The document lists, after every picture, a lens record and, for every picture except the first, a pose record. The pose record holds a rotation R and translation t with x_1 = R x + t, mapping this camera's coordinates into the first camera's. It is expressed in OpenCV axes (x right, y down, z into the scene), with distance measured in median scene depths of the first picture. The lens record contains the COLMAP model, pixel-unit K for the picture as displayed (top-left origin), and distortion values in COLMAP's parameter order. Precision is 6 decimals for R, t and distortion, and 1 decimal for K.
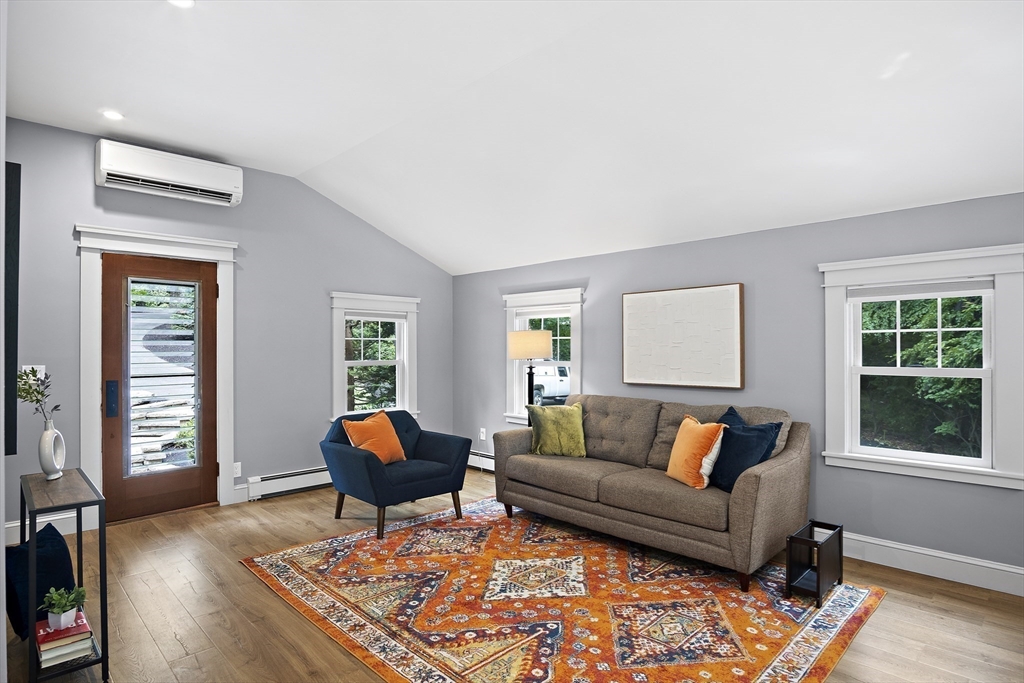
lens RADIAL K [[551.2, 0, 509.6], [0, 551.2, 332.0], [0, 0, 1]] dist [-0.025020, 0.001886]
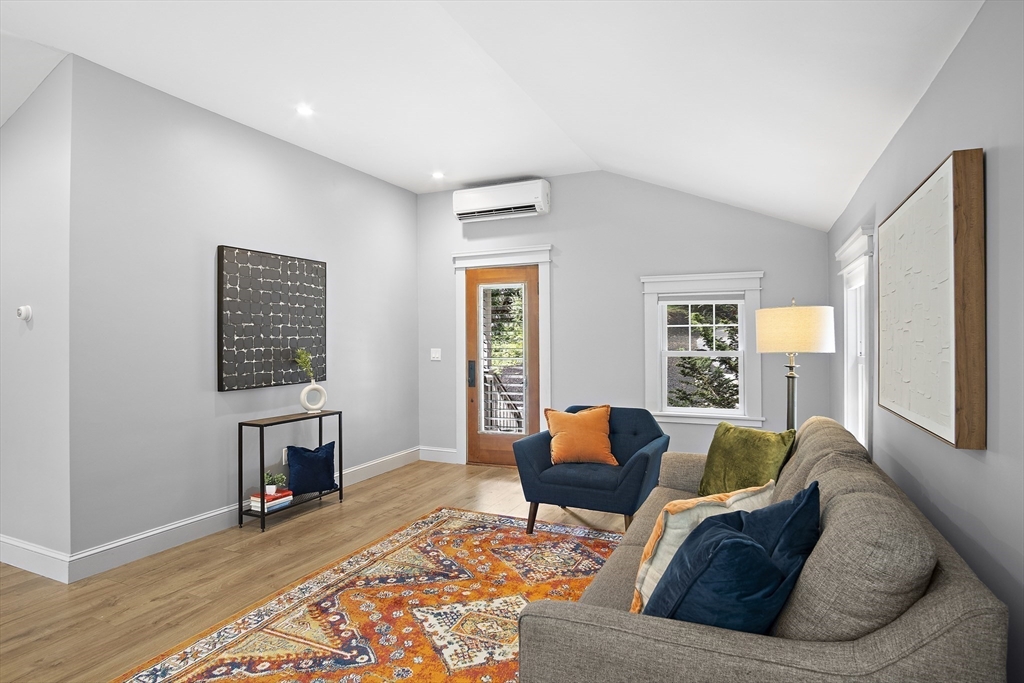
lens RADIAL K [[551.2, 0, 509.6], [0, 551.2, 332.0], [0, 0, 1]] dist [-0.025020, 0.001886]
pose [[0.361822, -0.011177, -0.932180, 0.794938], [0.030640, 0.999530, -0.000092, 0.024263], [0.931744, -0.028528, 0.361994, 0.754551]]
